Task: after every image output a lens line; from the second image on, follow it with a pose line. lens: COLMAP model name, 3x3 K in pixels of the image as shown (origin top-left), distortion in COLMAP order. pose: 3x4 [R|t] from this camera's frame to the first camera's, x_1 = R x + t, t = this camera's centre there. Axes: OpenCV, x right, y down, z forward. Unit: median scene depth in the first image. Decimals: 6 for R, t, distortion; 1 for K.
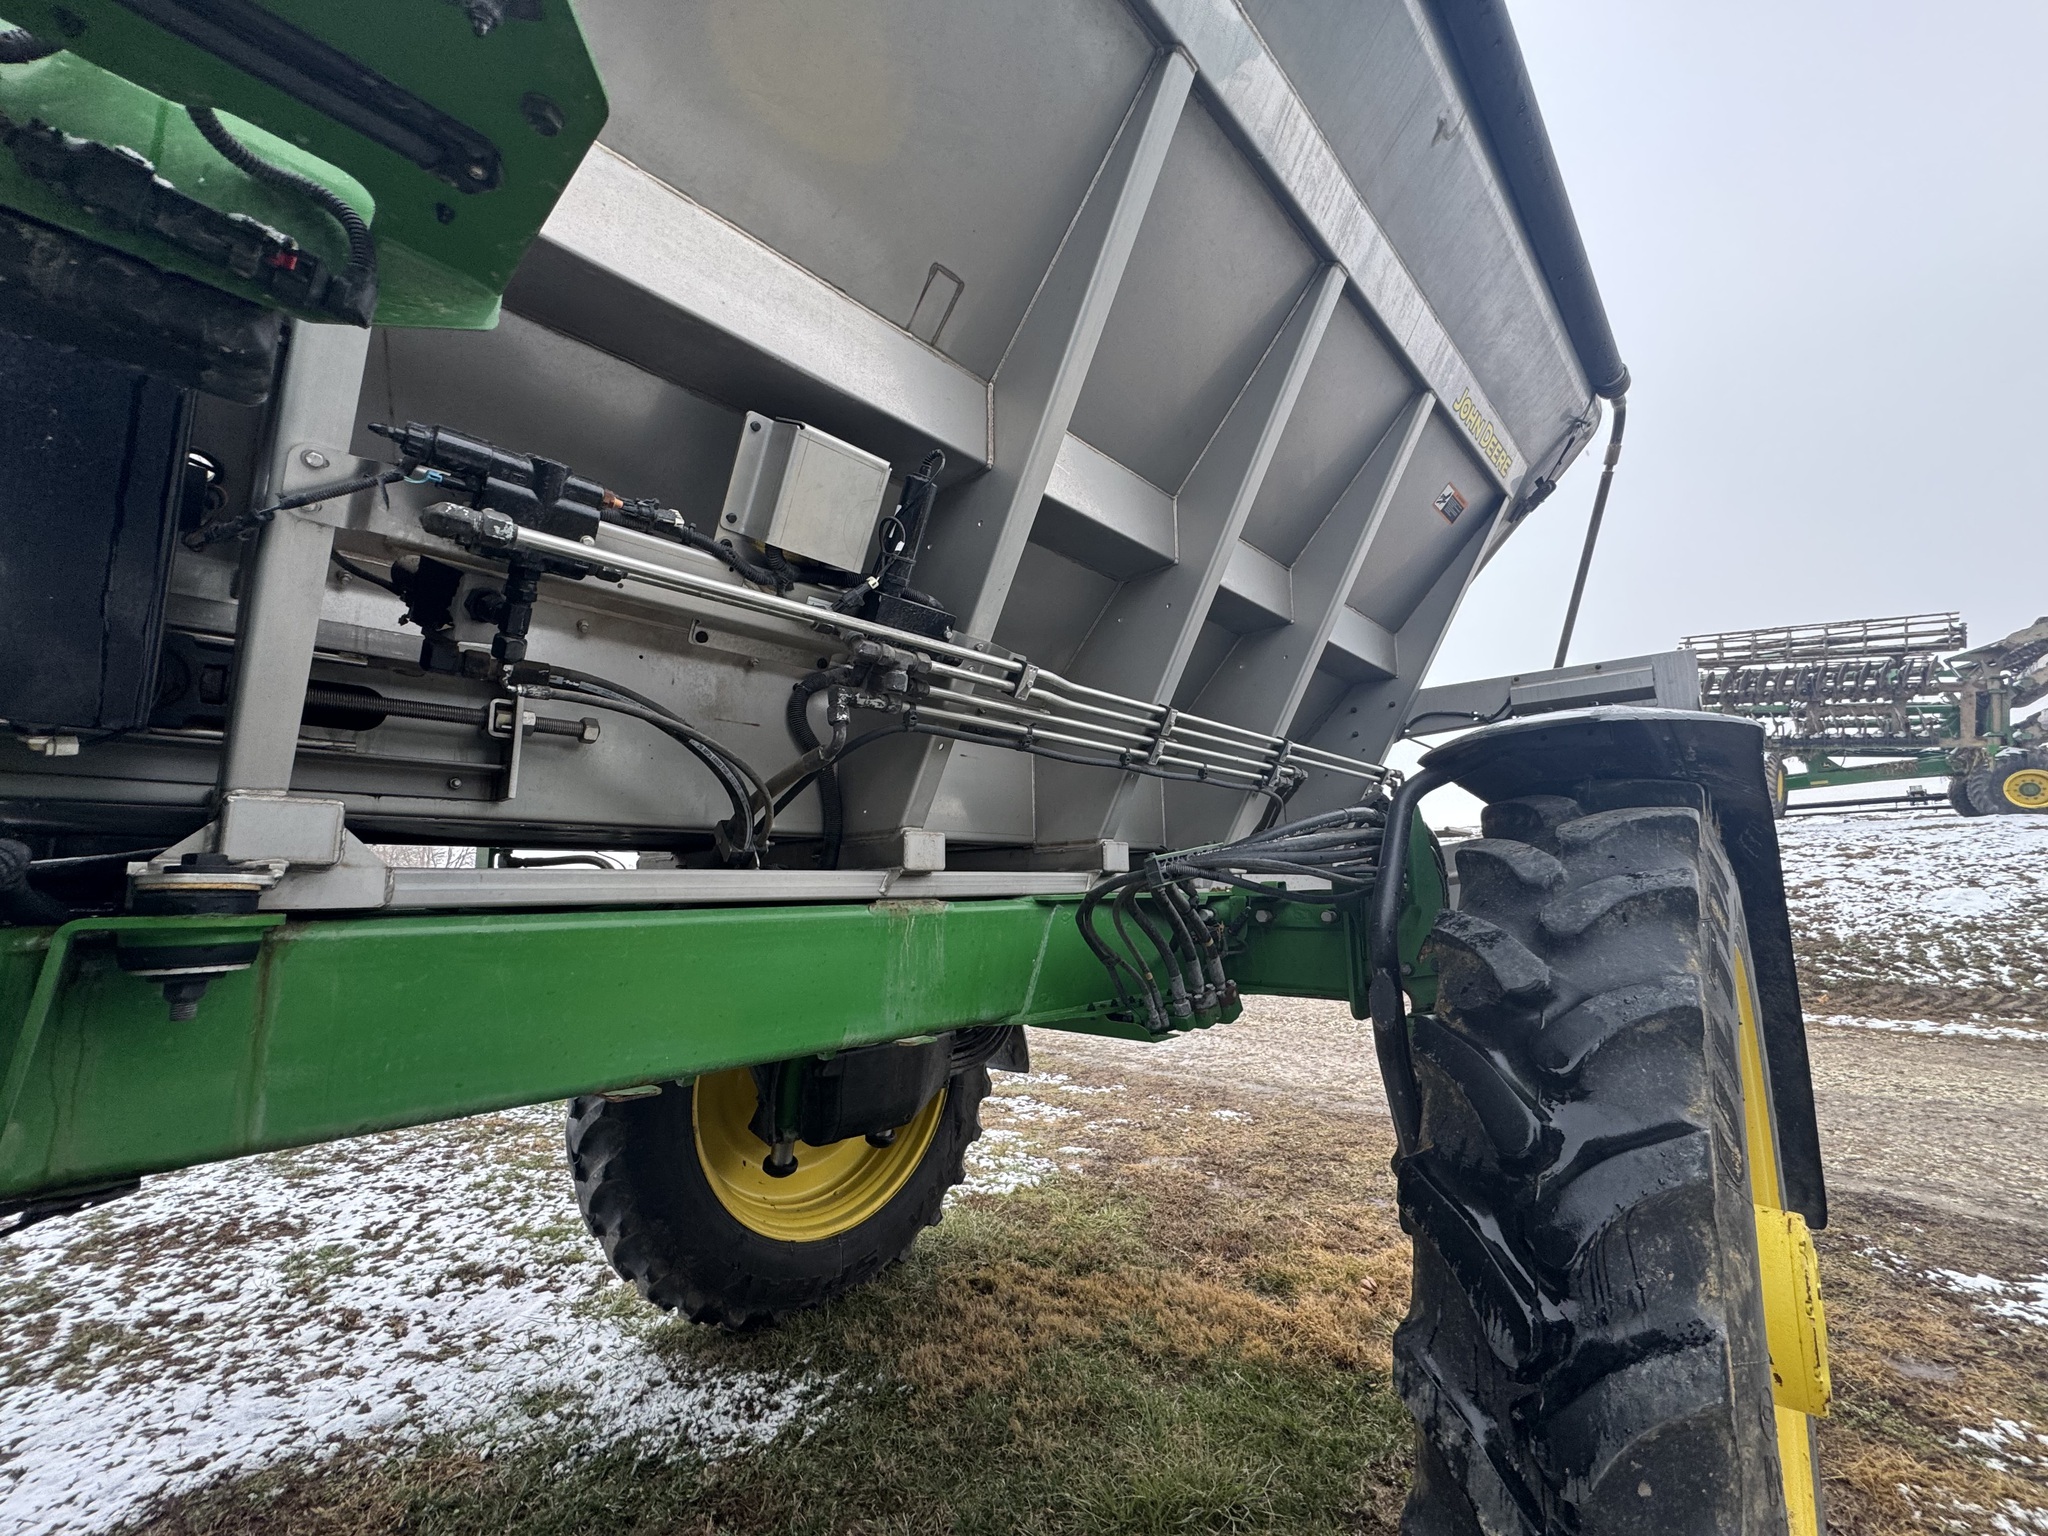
lens RADIAL K [[811.0, 0, 1027.8], [0, 811.0, 769.5], [0, 0, 1]] dist [-0.004183, 0.001067]
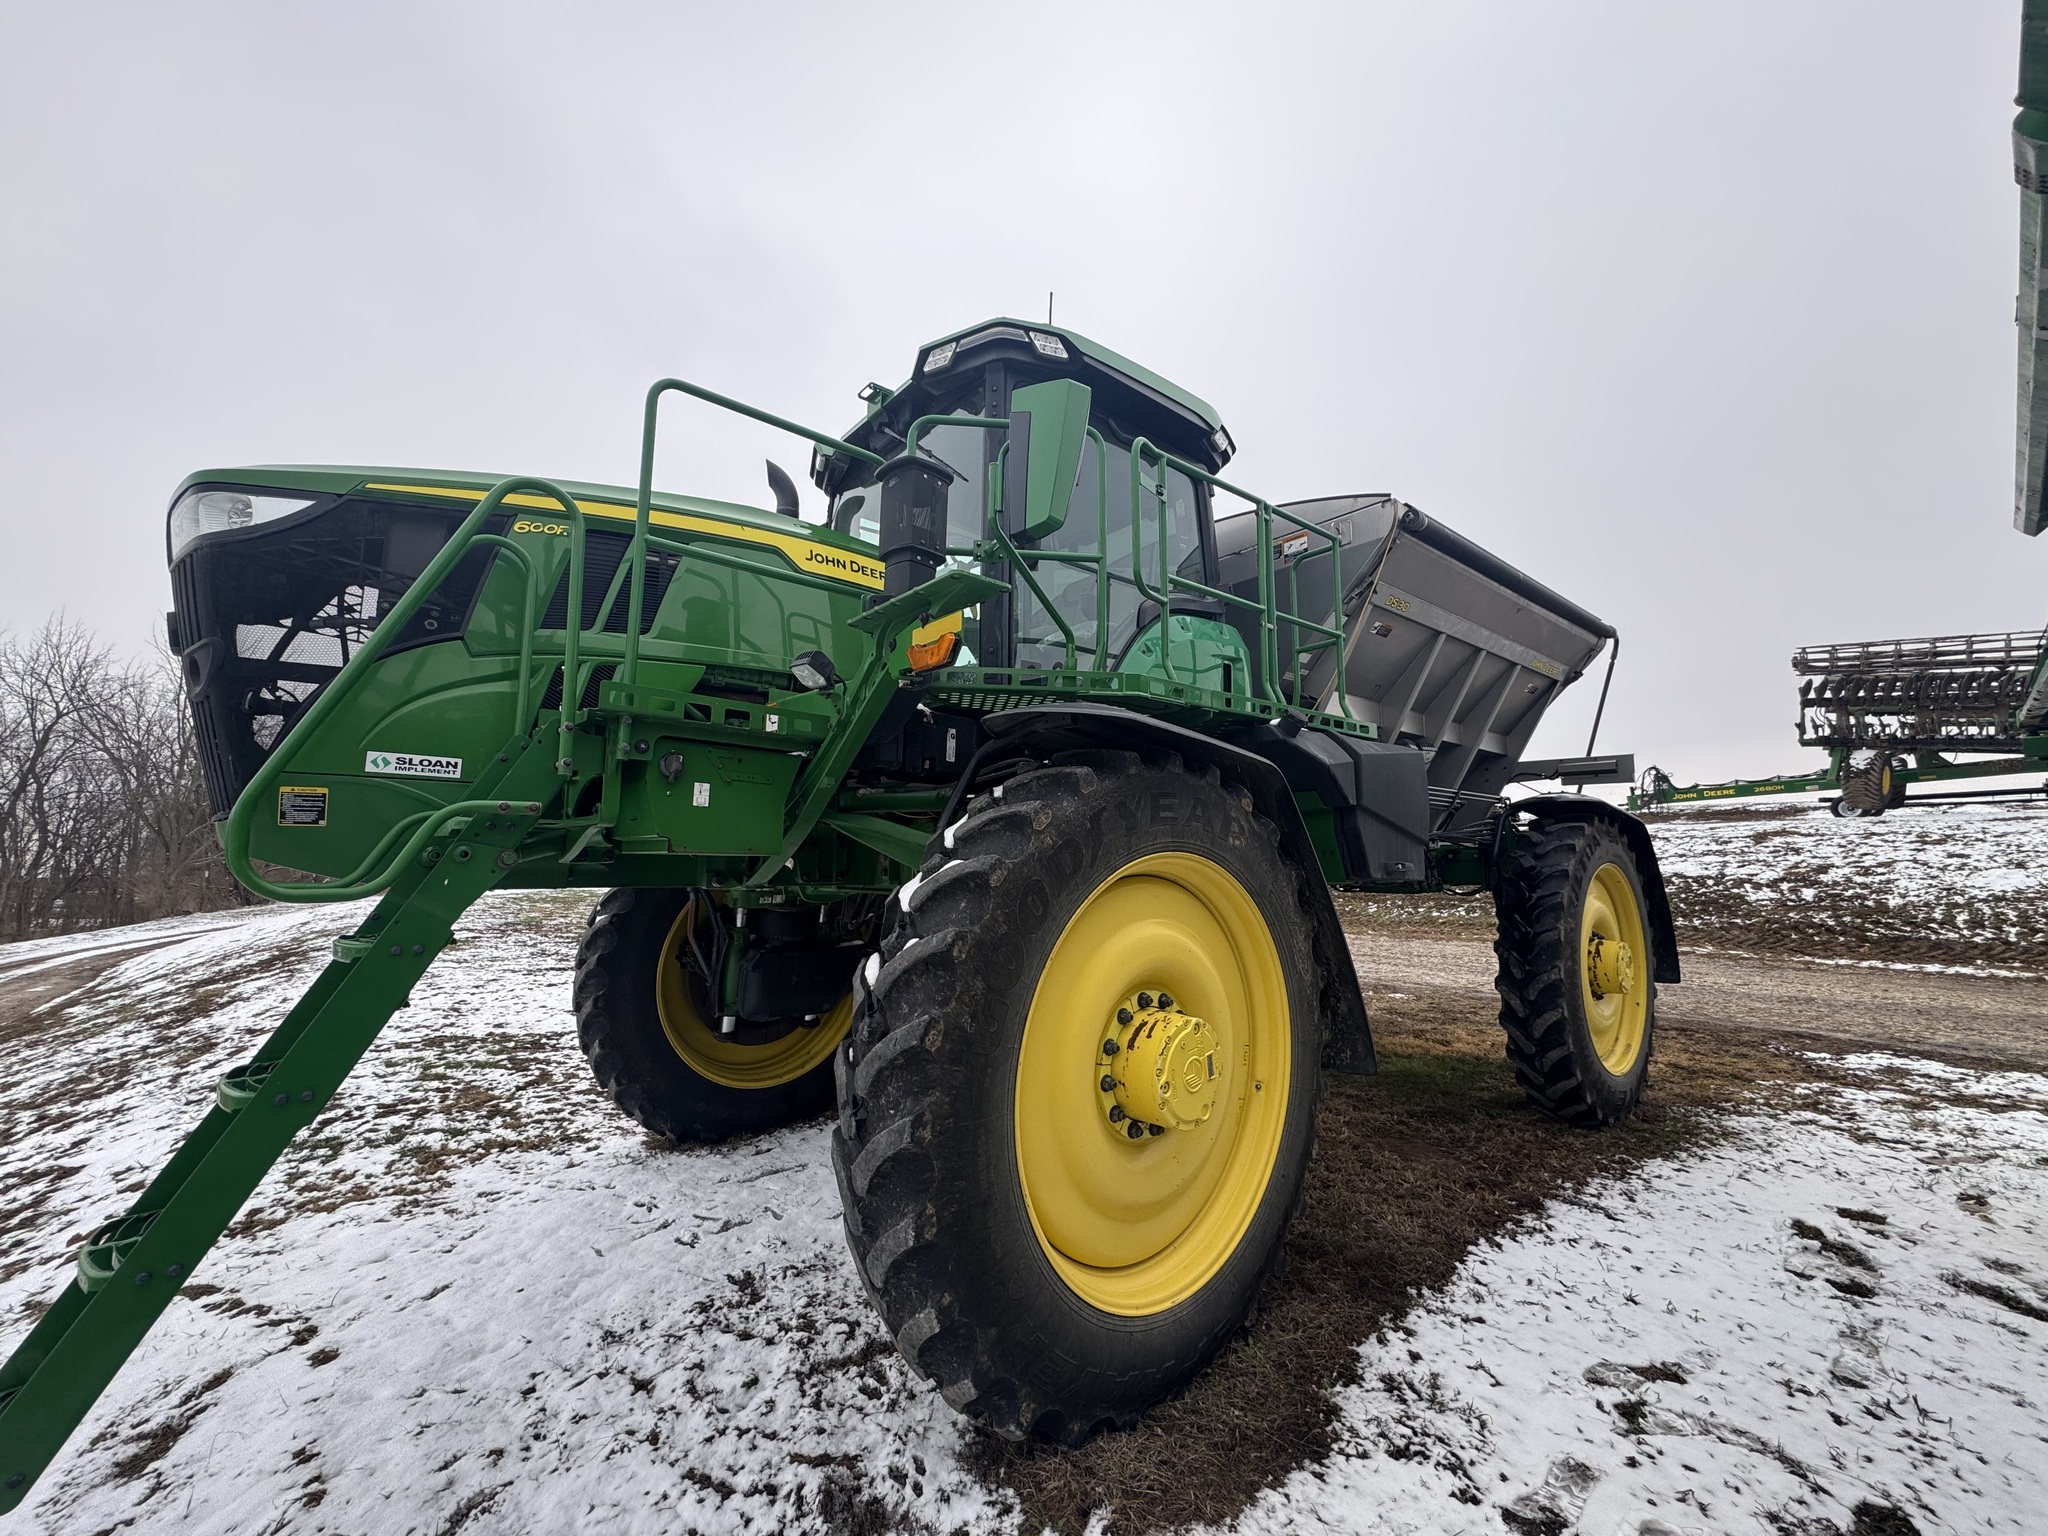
lens RADIAL K [[811.0, 0, 1027.5], [0, 811.0, 769.9], [0, 0, 1]] dist [-0.004183, 0.001067]
pose [[0.991301, 0.002763, -0.131583, -0.403609], [0.001131, 0.999564, 0.029506, -0.102627], [0.131607, -0.029399, 0.990866, -0.996889]]
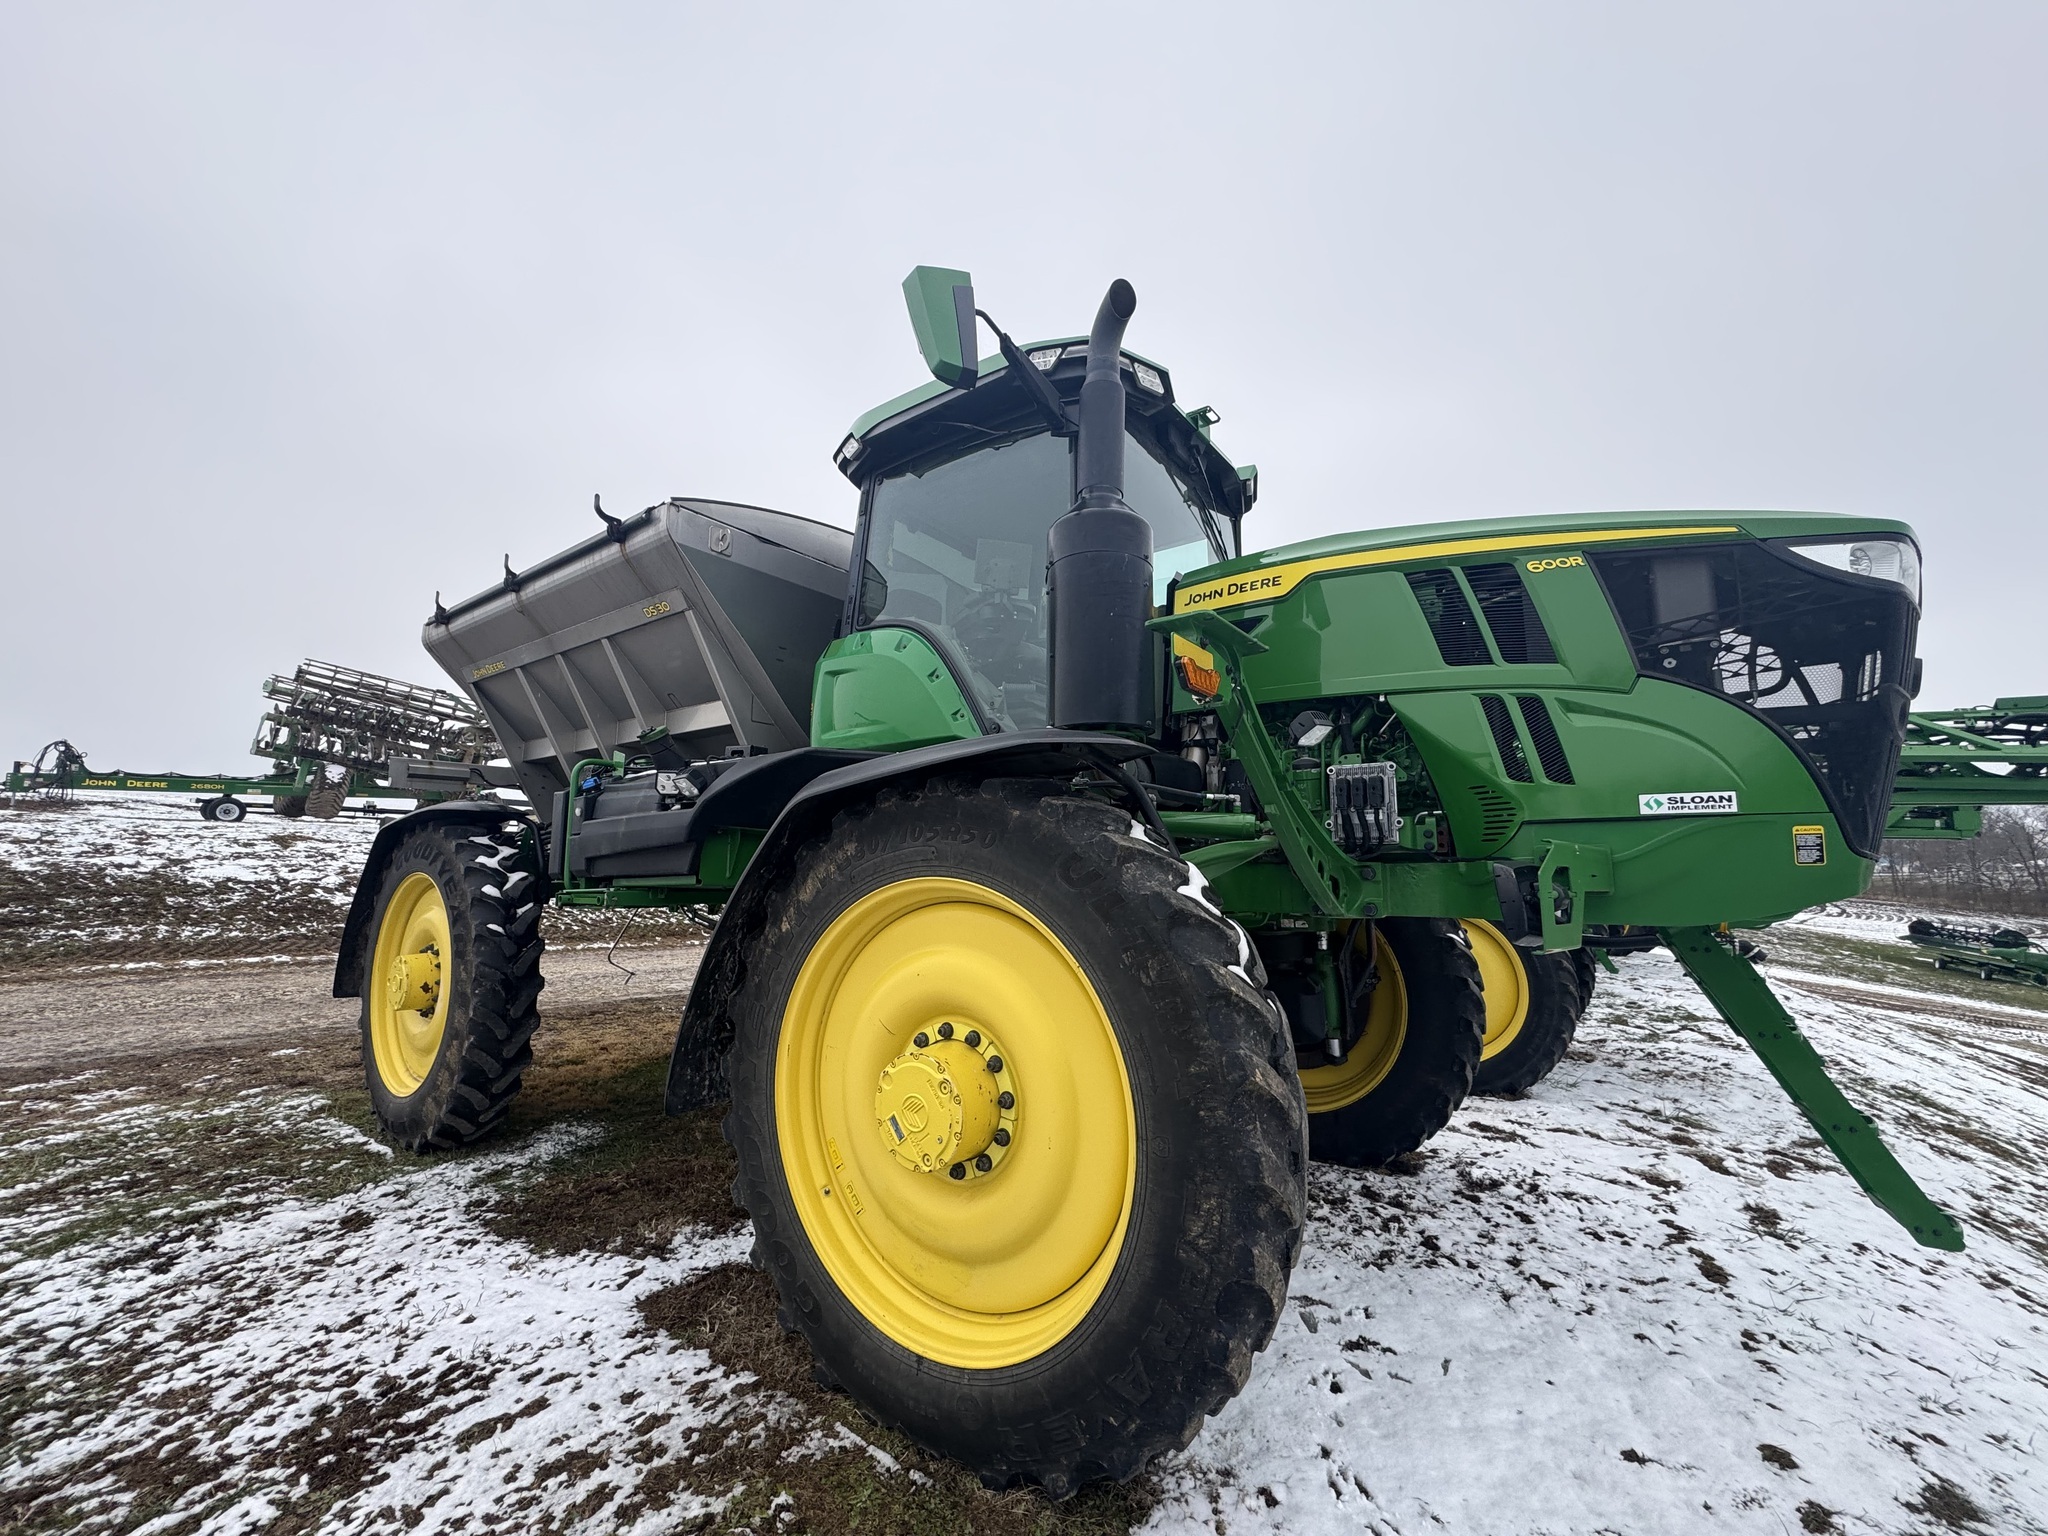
lens RADIAL K [[811.0, 0, 1025.0], [0, 811.0, 771.9], [0, 0, 1]] dist [-0.004183, 0.001067]
pose [[-0.101987, 0.143313, 0.984408, -1.585620], [-0.154461, 0.975285, -0.157987, 0.077563], [-0.982721, -0.168166, -0.077330, 0.168861]]
